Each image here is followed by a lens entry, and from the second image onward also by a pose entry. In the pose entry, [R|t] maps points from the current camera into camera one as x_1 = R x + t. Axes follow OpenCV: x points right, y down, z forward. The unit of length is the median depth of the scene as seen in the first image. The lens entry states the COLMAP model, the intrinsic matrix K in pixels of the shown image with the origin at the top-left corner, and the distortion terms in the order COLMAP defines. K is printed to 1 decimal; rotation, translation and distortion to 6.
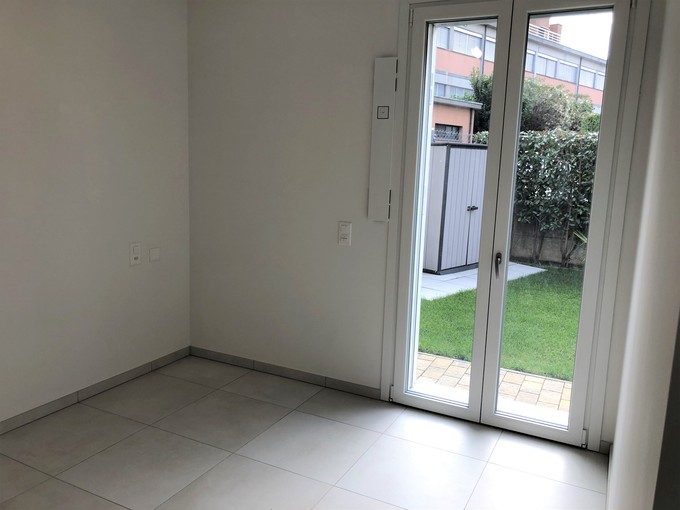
lens RADIAL K [[553.0, 0, 343.5], [0, 553.0, 252.2], [0, 0, 1]] dist [0.027463, -0.003642]
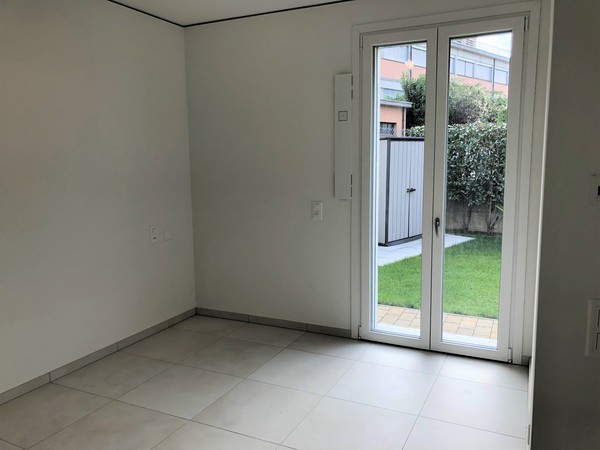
lens RADIAL K [[485.2, 0, 302.9], [0, 485.2, 226.5], [0, 0, 1]] dist [0.034456, -0.041714]
pose [[0.998711, -0.049283, 0.012150, -0.038842], [0.049536, 0.998540, -0.021547, 0.022274], [-0.011071, 0.022121, 0.999694, -0.108627]]
